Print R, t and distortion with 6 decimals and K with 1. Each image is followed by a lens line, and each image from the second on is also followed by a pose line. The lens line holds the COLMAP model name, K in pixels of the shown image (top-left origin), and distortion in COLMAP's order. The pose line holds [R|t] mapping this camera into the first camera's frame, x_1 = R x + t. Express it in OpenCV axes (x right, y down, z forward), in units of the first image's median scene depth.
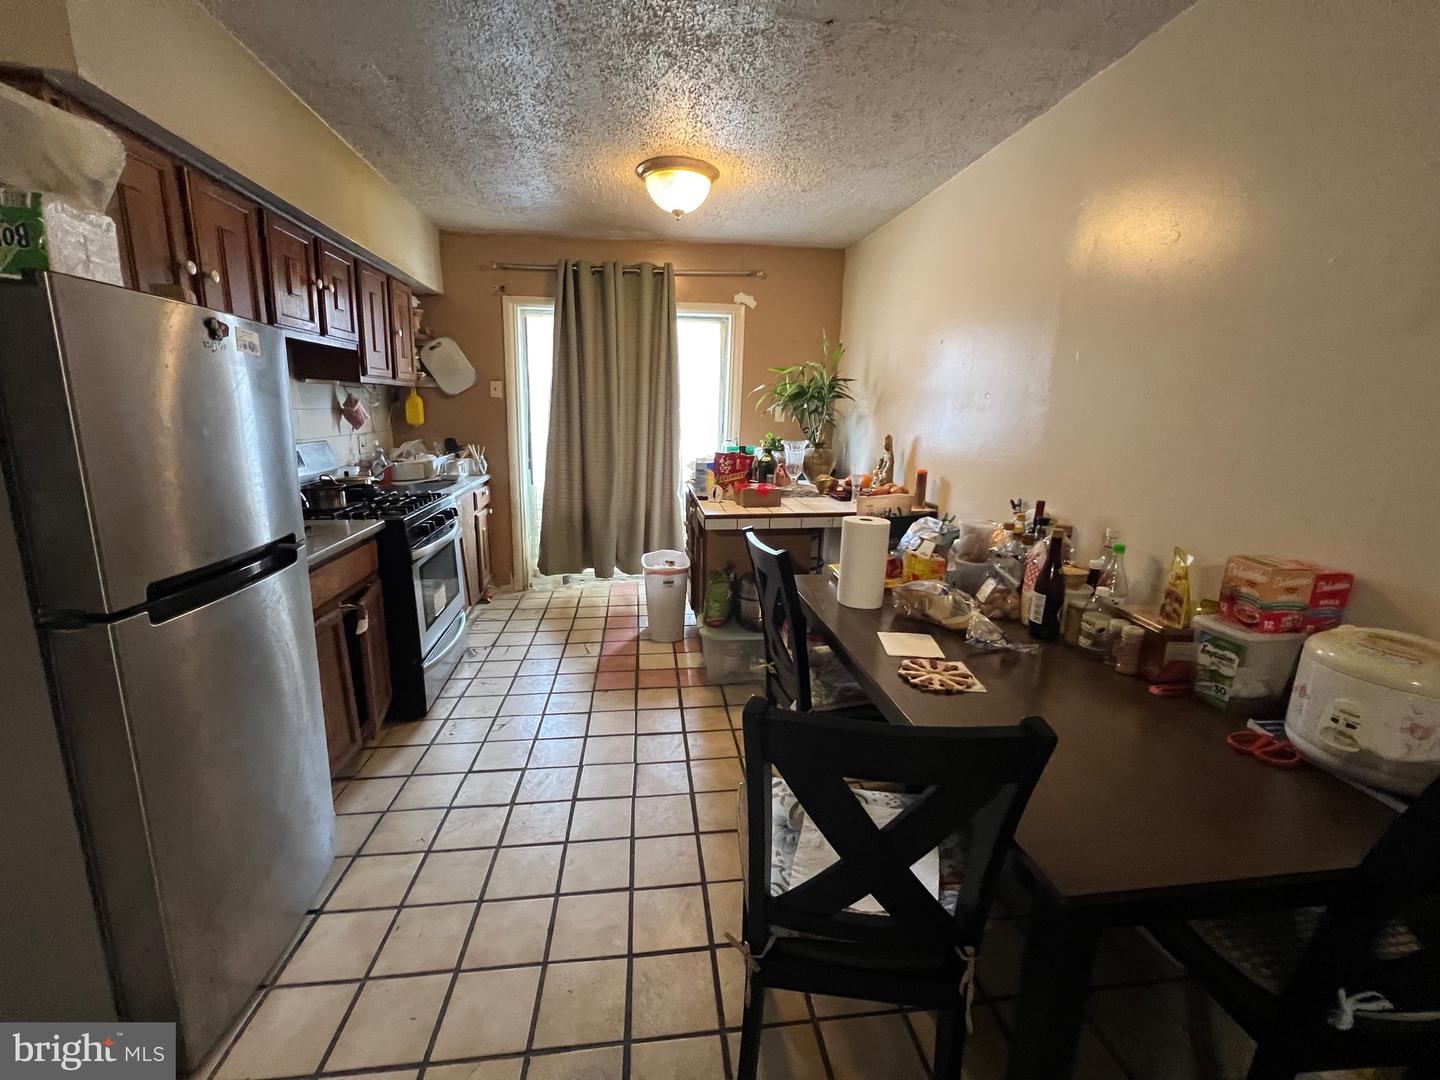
lens RADIAL K [[574.1, 0, 720.0], [0, 574.1, 540.0], [0, 0, 1]] dist [0.002524, 0.000526]
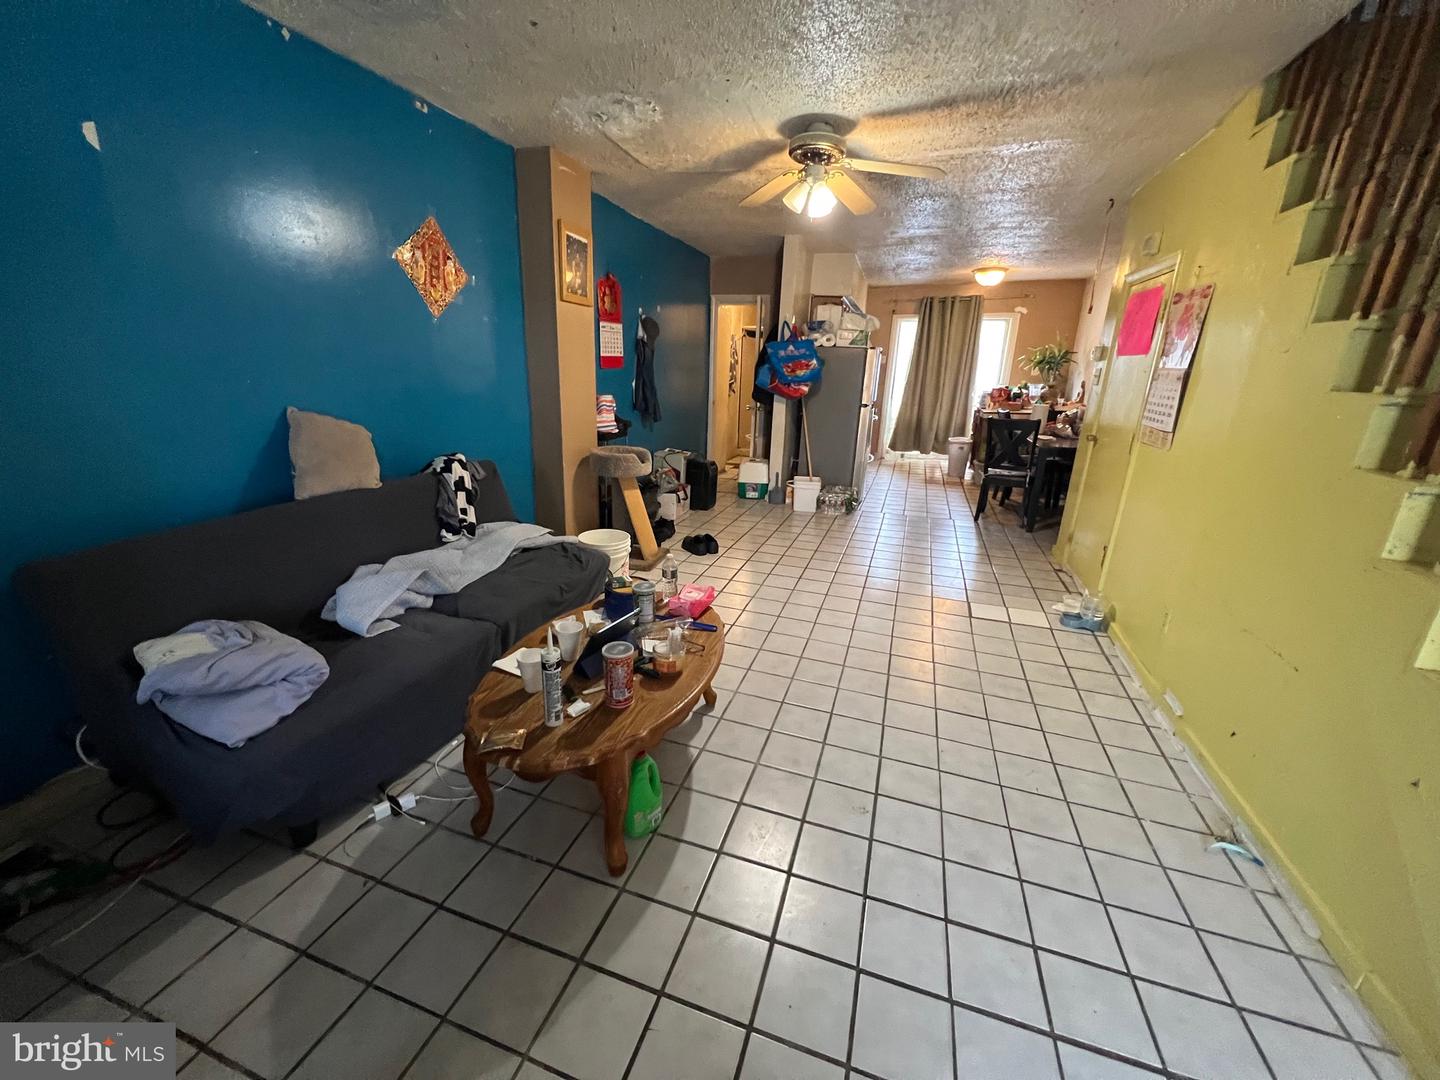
lens RADIAL K [[574.1, 0, 720.0], [0, 574.1, 540.0], [0, 0, 1]] dist [0.002524, 0.000526]
pose [[0.899067, 0.121946, -0.420485, 0.057852], [-0.094539, 0.991842, 0.085508, 0.388144], [0.427482, -0.037126, 0.903261, -1.693871]]
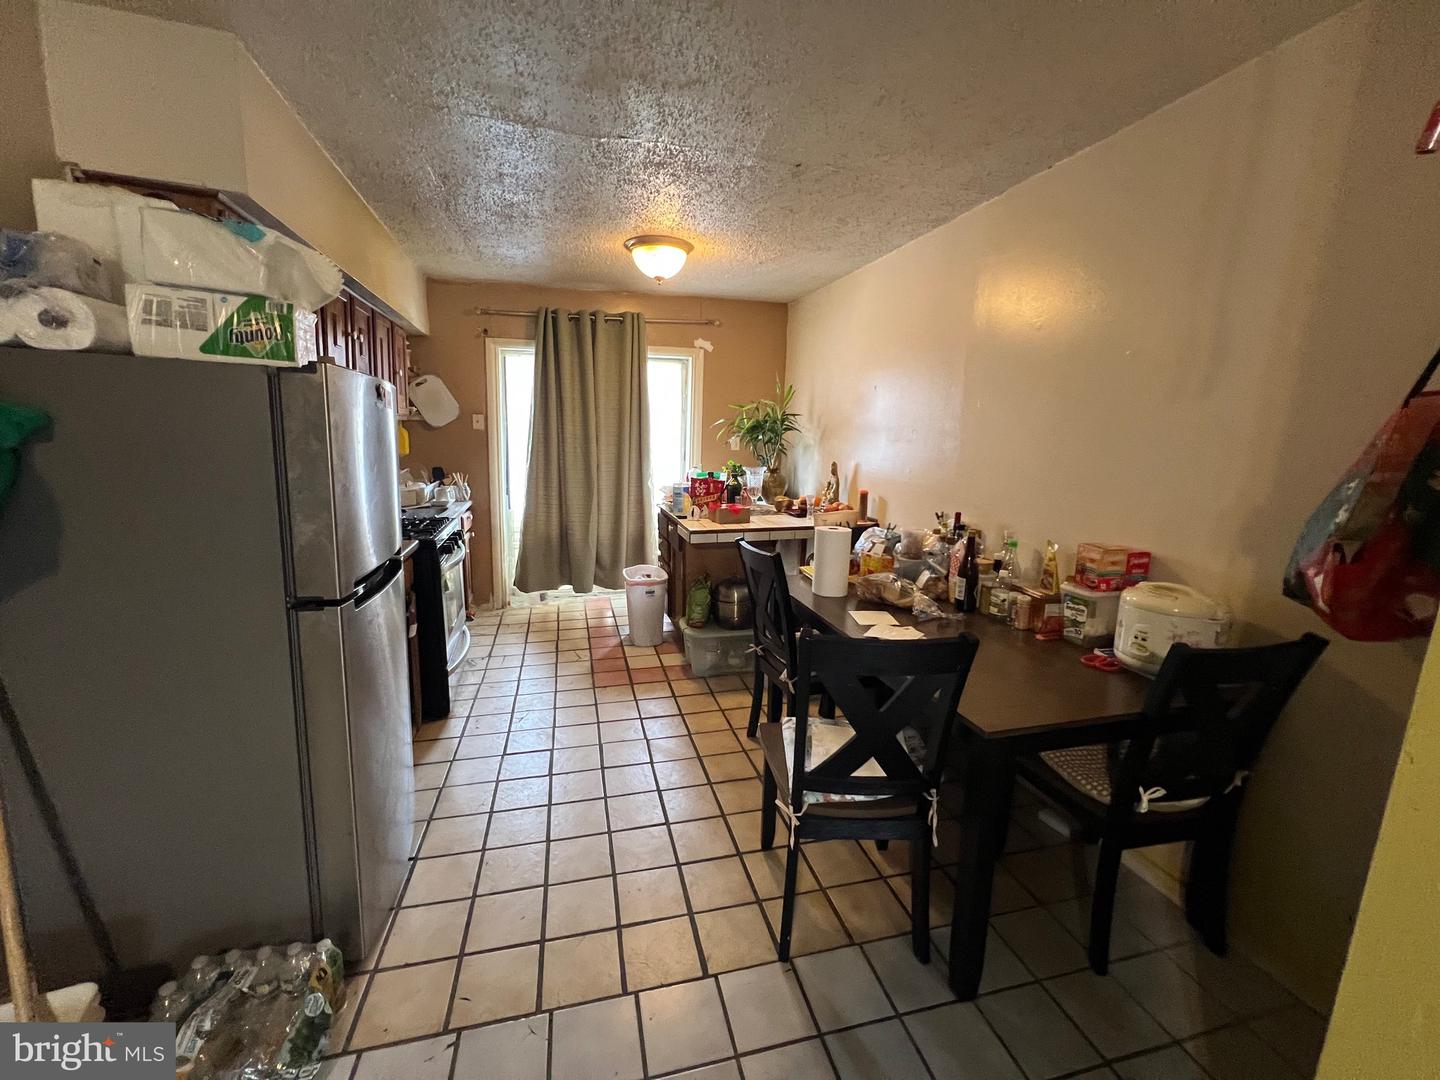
lens RADIAL K [[574.1, 0, 720.0], [0, 574.1, 540.0], [0, 0, 1]] dist [0.002524, 0.000526]
pose [[0.991981, -0.023769, 0.124130, -0.109010], [0.028865, 0.998806, -0.039411, 0.023046], [-0.123045, 0.042678, 0.991483, -0.174136]]
